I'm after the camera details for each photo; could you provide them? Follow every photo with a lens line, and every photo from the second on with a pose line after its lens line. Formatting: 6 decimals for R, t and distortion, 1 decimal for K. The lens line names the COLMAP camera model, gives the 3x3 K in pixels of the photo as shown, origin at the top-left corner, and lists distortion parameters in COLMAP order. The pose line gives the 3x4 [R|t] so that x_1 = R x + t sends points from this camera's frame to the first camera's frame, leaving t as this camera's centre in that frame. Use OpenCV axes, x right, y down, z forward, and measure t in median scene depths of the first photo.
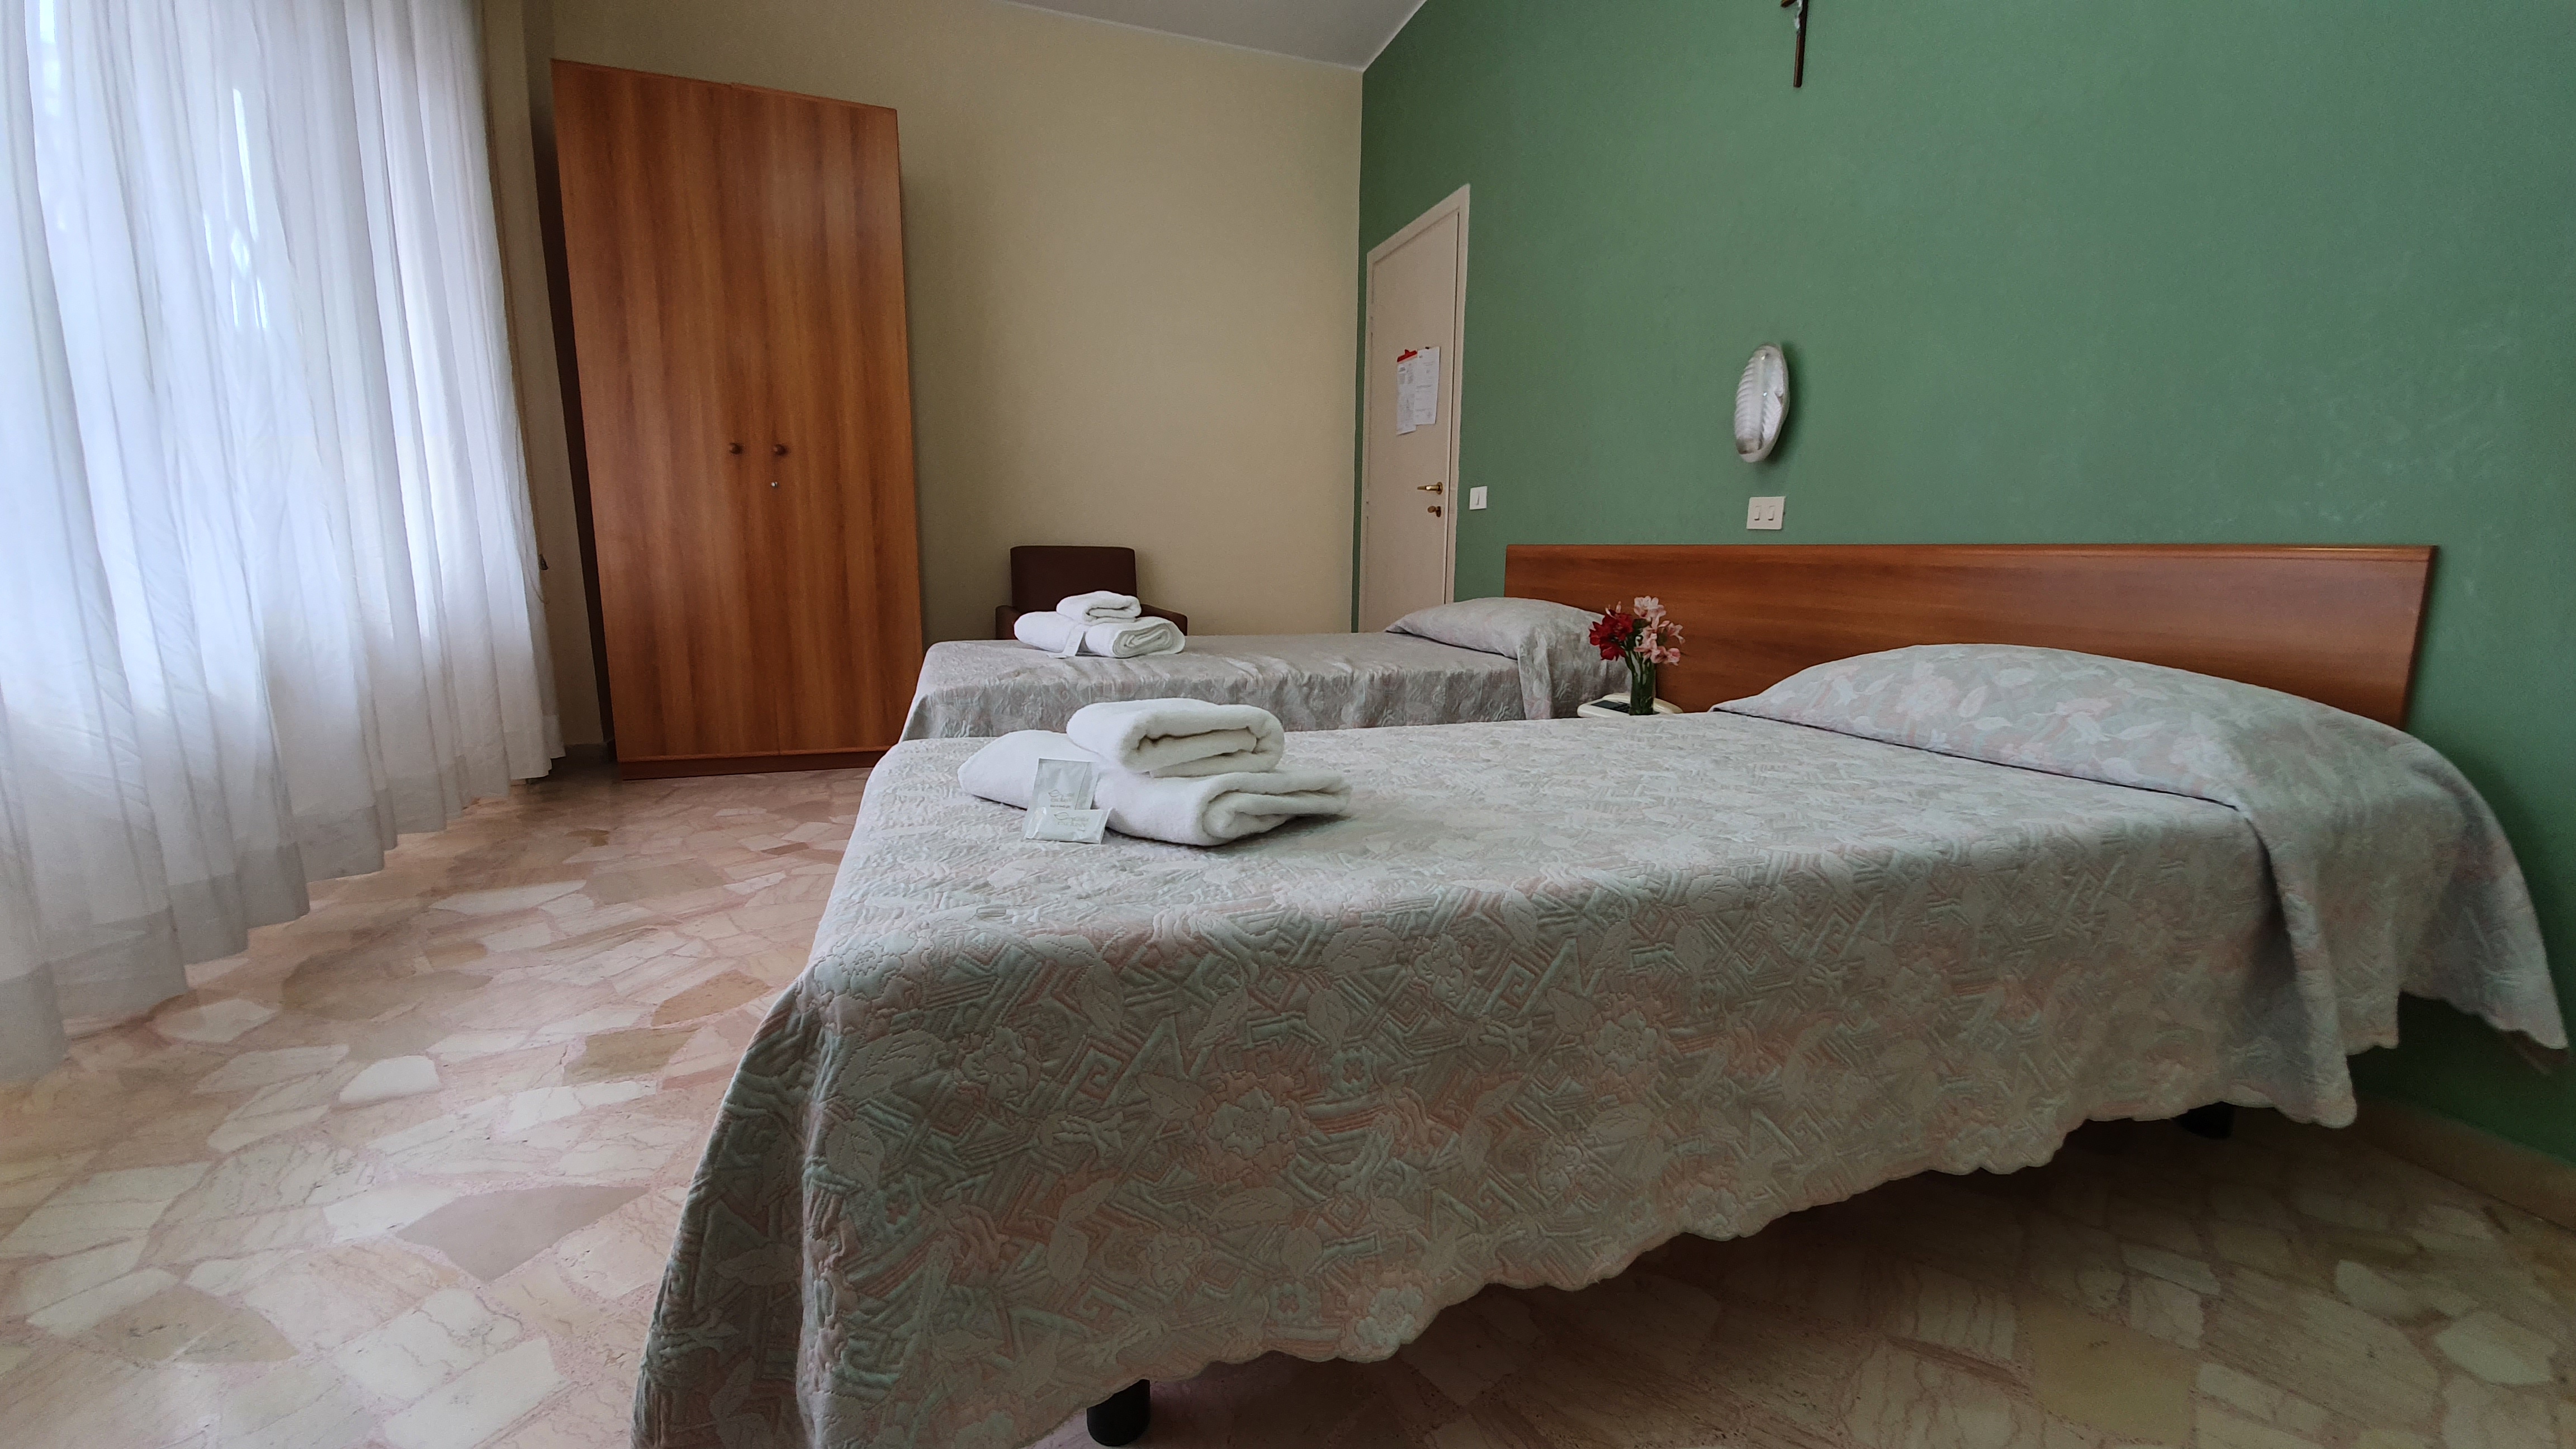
lens RADIAL K [[1021.4, 0, 1288.0], [0, 1021.4, 724.5], [0, 0, 1]] dist [0.002387, 0.000036]
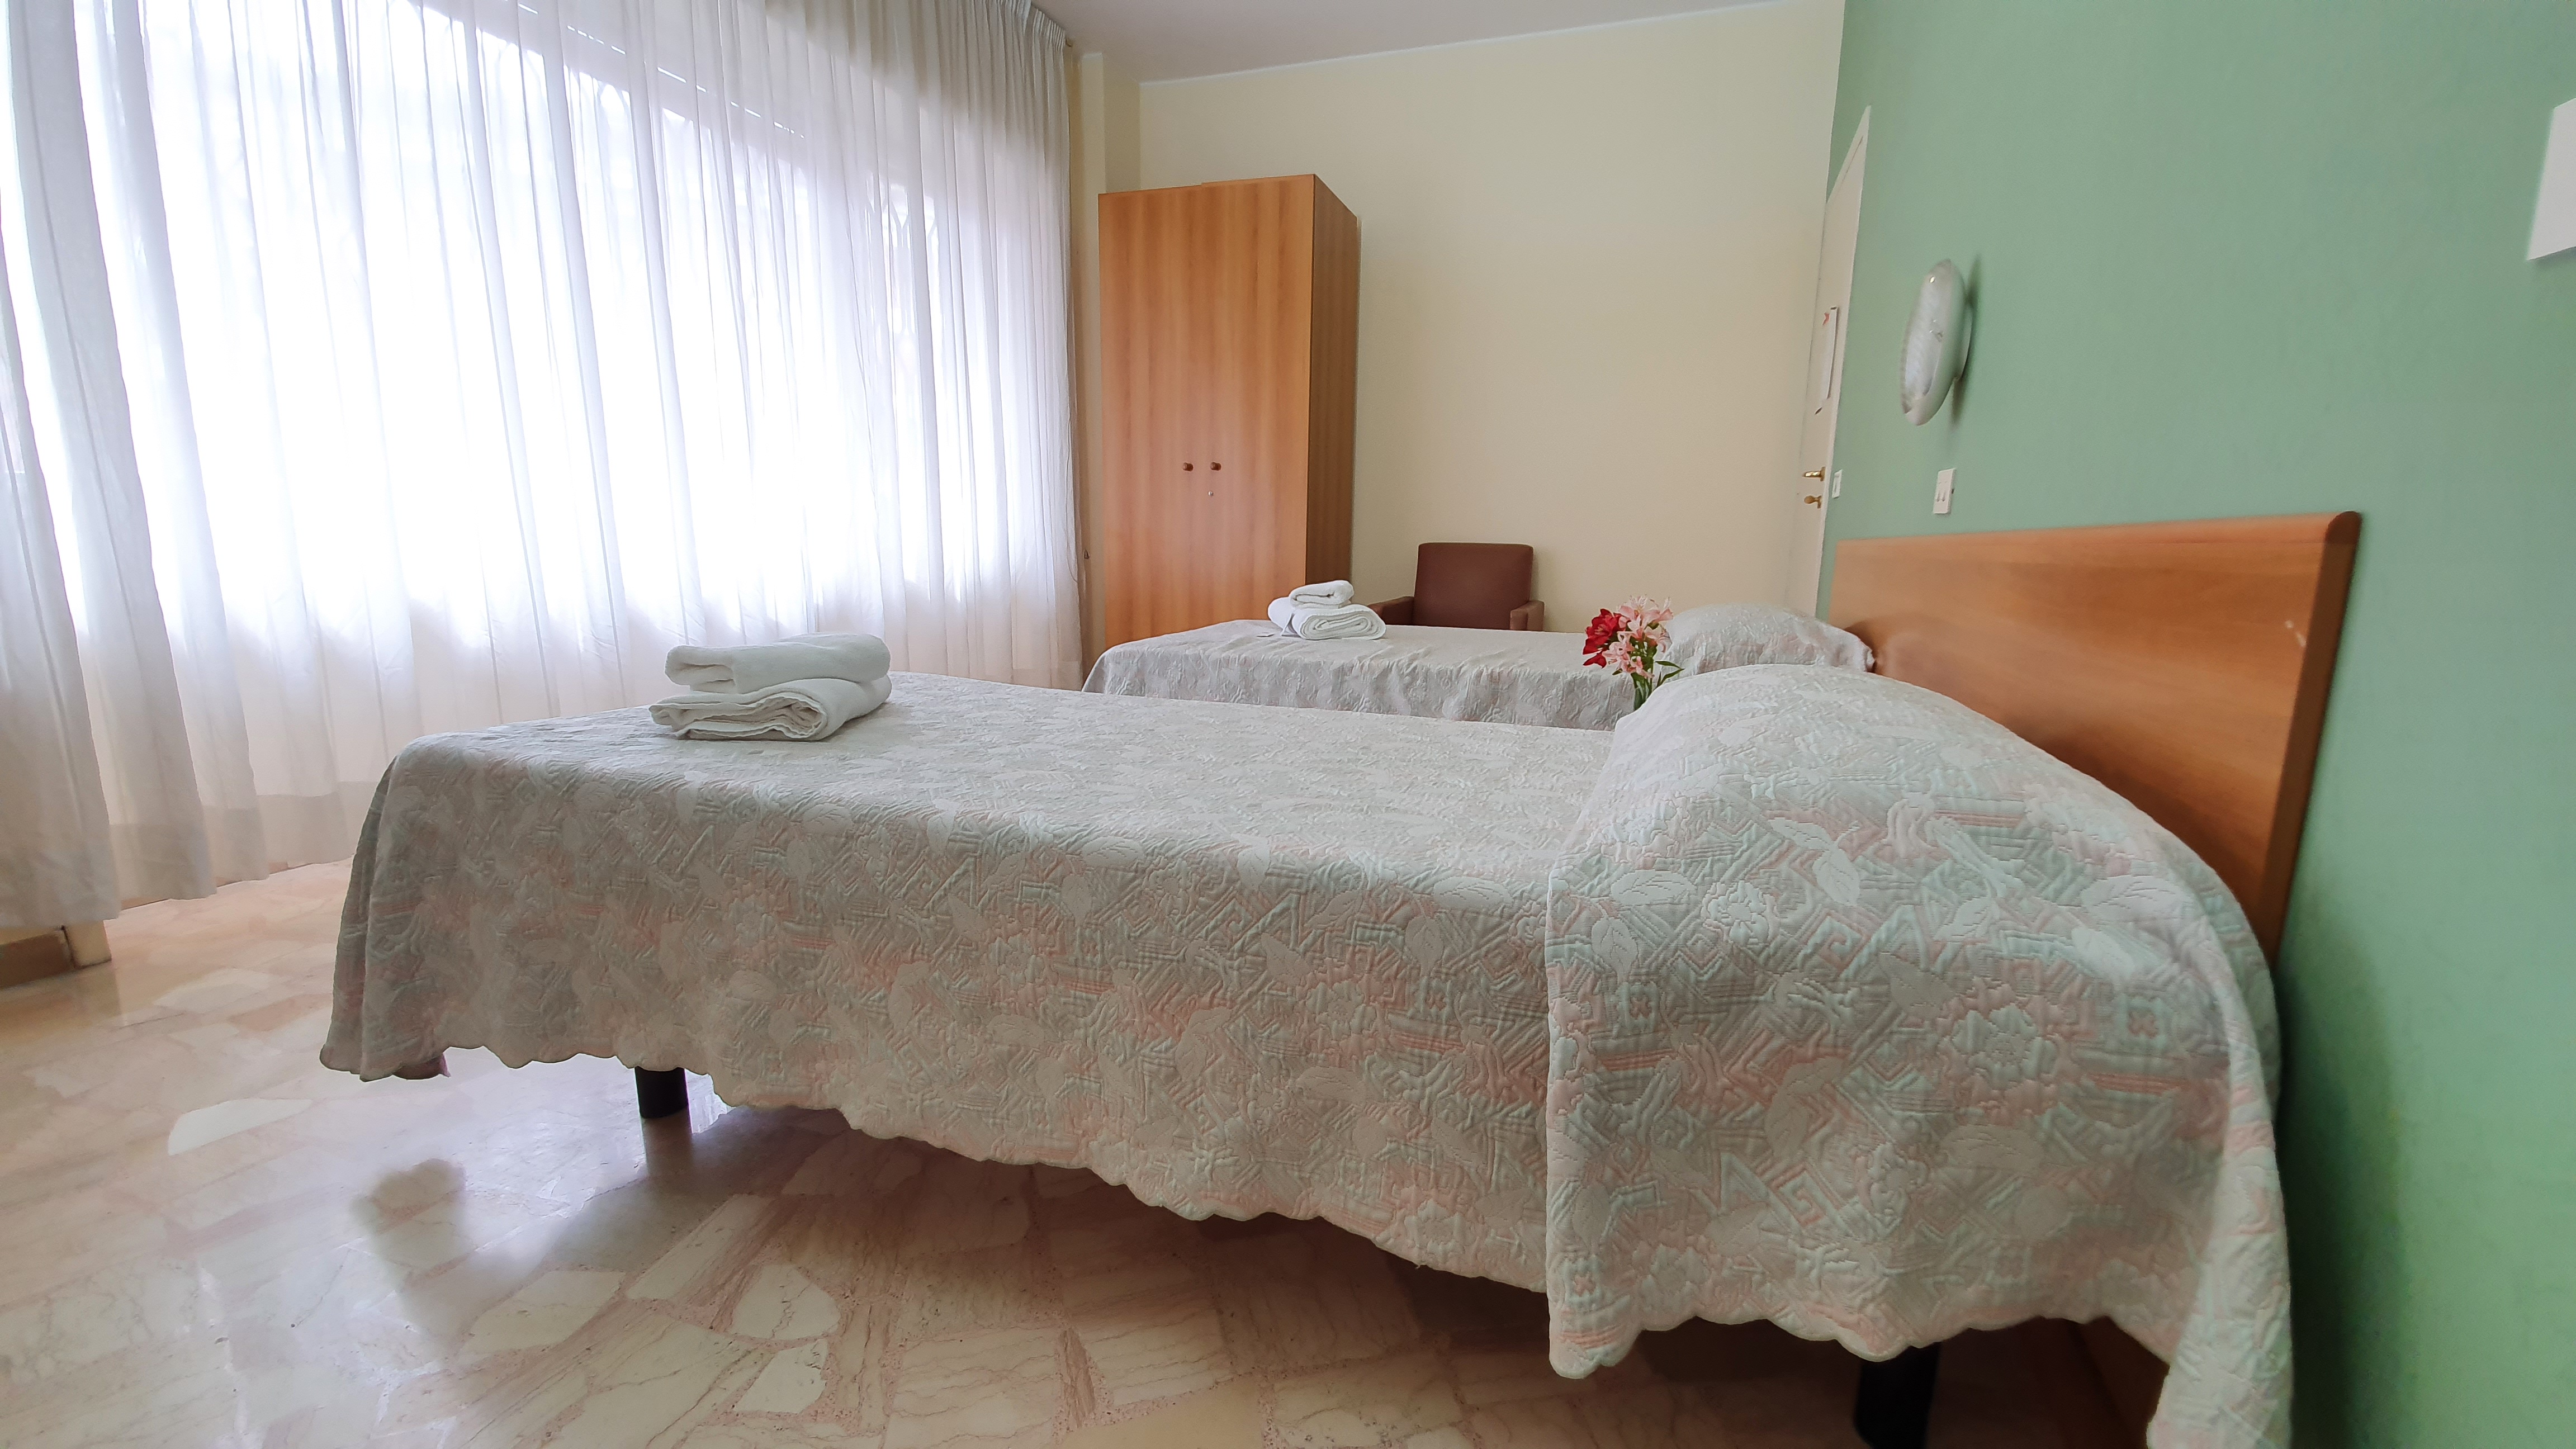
lens RADIAL K [[981.4, 0, 1288.0], [0, 981.4, 724.5], [0, 0, 1]] dist [0.001686, 0.000037]
pose [[0.780234, 0.112885, -0.615217, 0.525975], [-0.110519, 0.992985, 0.042038, -0.016678], [0.615646, 0.035194, 0.787236, 0.152274]]
